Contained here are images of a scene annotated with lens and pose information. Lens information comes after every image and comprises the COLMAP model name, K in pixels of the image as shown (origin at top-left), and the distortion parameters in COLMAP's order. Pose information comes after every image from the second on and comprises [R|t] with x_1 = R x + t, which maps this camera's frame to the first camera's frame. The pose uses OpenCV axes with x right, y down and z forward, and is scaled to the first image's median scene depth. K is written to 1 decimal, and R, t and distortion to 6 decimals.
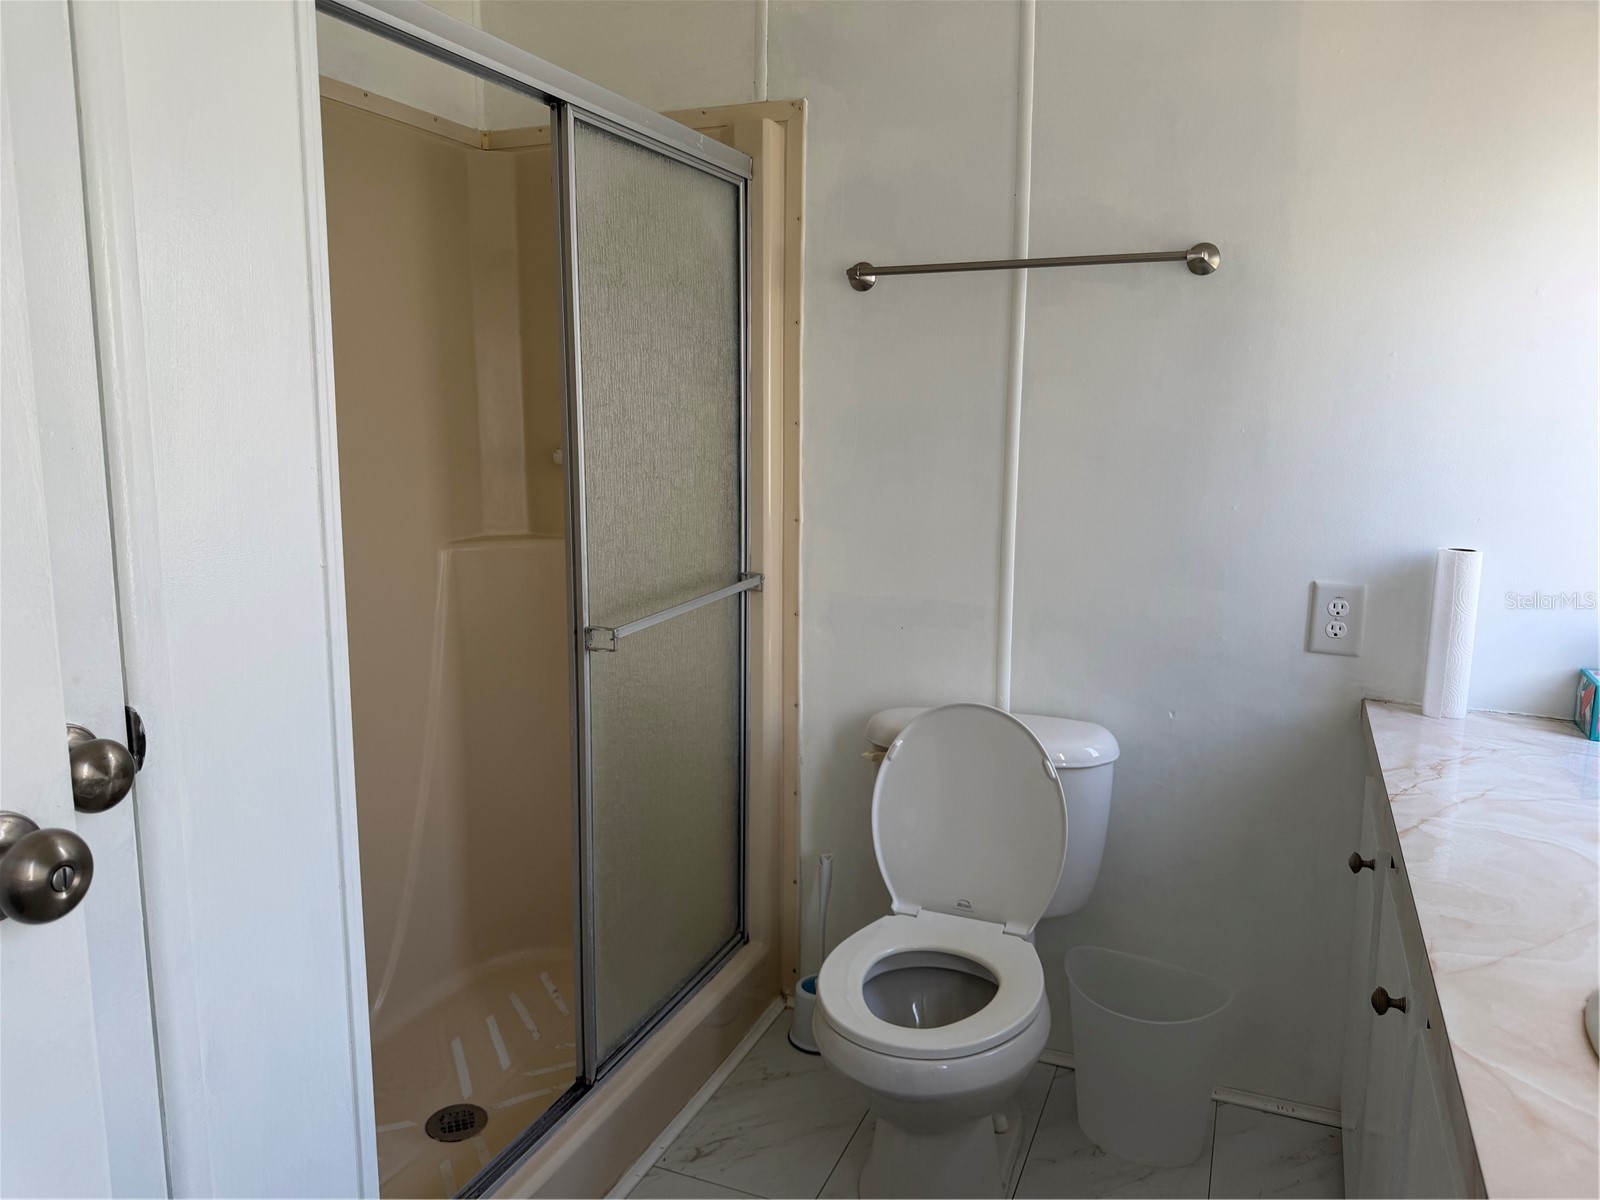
lens RADIAL K [[1130.2, 0, 811.8], [0, 1130.2, 575.6], [0, 0, 1]] dist [0.049527, -0.062053]
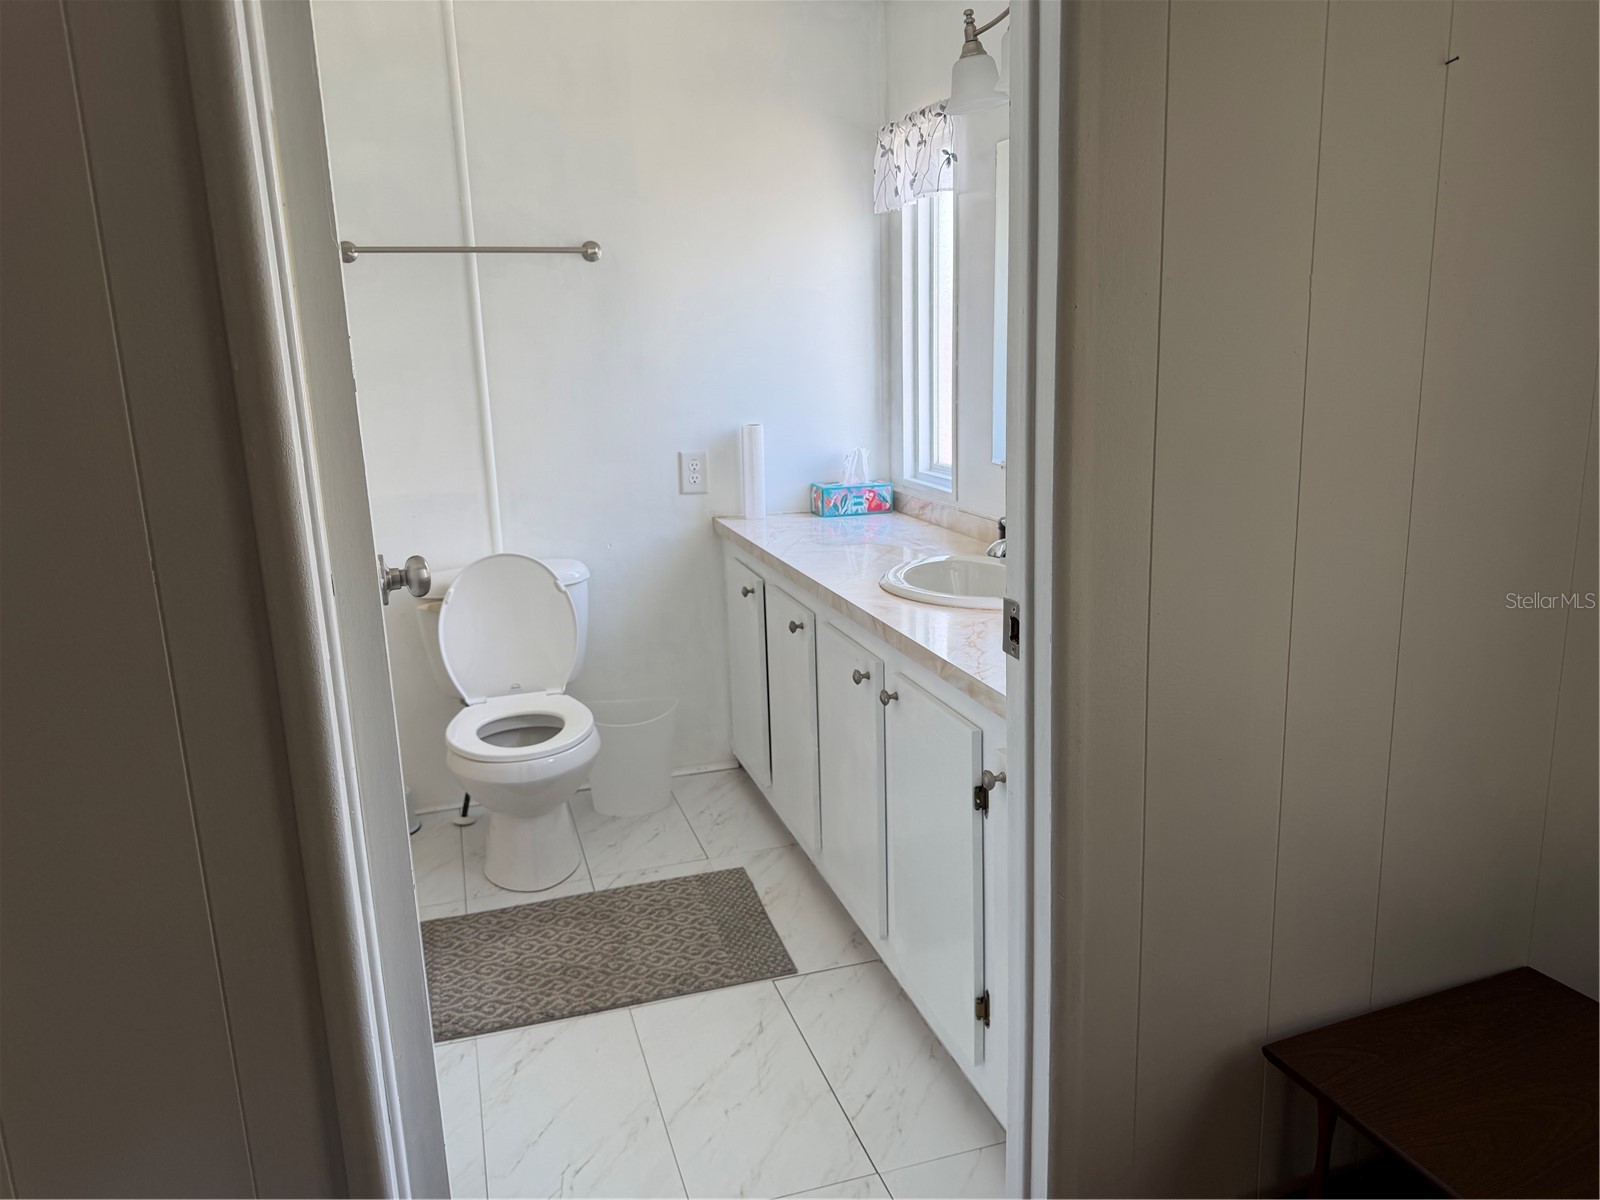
lens RADIAL K [[1130.2, 0, 800.0], [0, 1130.2, 598.0], [0, 0, 1]] dist [0.049527, -0.062053]
pose [[0.758246, -0.165005, 0.630742, -0.507372], [0.125539, 0.986291, 0.107101, 0.060843], [-0.639767, -0.002026, 0.768566, -0.391011]]
